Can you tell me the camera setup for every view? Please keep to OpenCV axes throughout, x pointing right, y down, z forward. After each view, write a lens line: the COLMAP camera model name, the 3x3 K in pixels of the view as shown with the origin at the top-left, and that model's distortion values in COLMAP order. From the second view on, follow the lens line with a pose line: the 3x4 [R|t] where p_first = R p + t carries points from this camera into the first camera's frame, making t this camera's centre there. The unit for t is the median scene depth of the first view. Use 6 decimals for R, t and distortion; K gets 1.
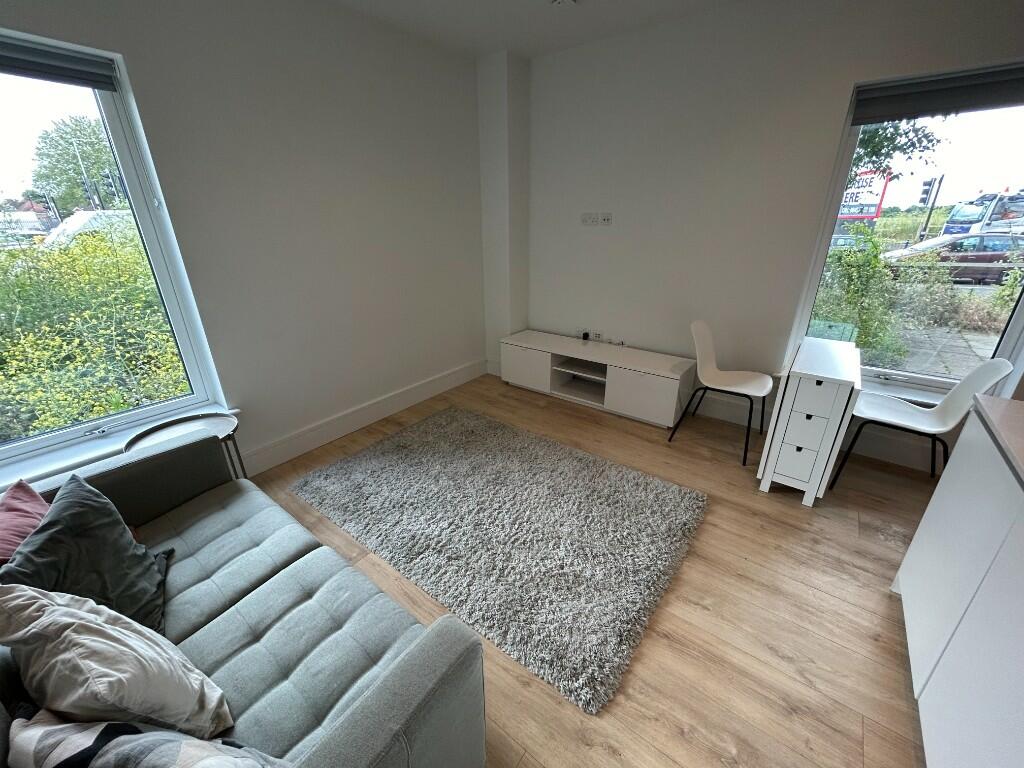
lens RADIAL K [[412.3, 0, 512.0], [0, 412.3, 384.0], [0, 0, 1]] dist [0.002822, 0.000235]
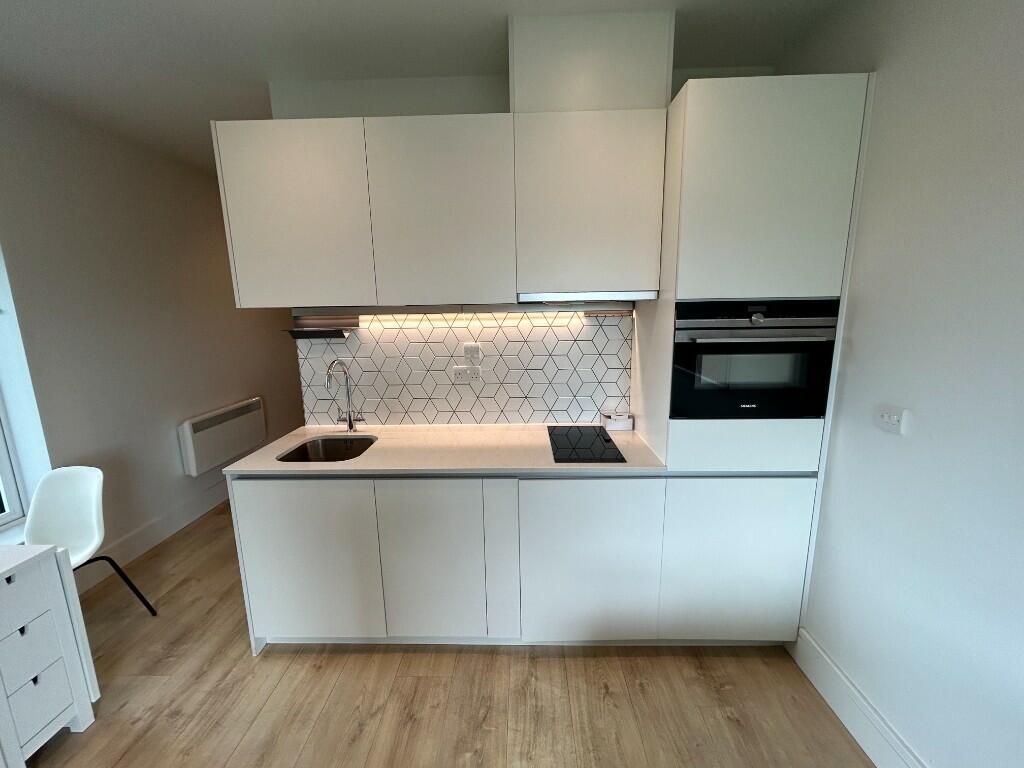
lens RADIAL K [[412.3, 0, 512.0], [0, 412.3, 384.0], [0, 0, 1]] dist [0.002822, 0.000235]
pose [[-0.589570, -0.129650, 0.797244, -0.243599], [0.328376, 0.863310, 0.383230, -0.312406], [-0.737954, 0.487737, -0.466408, 0.687682]]
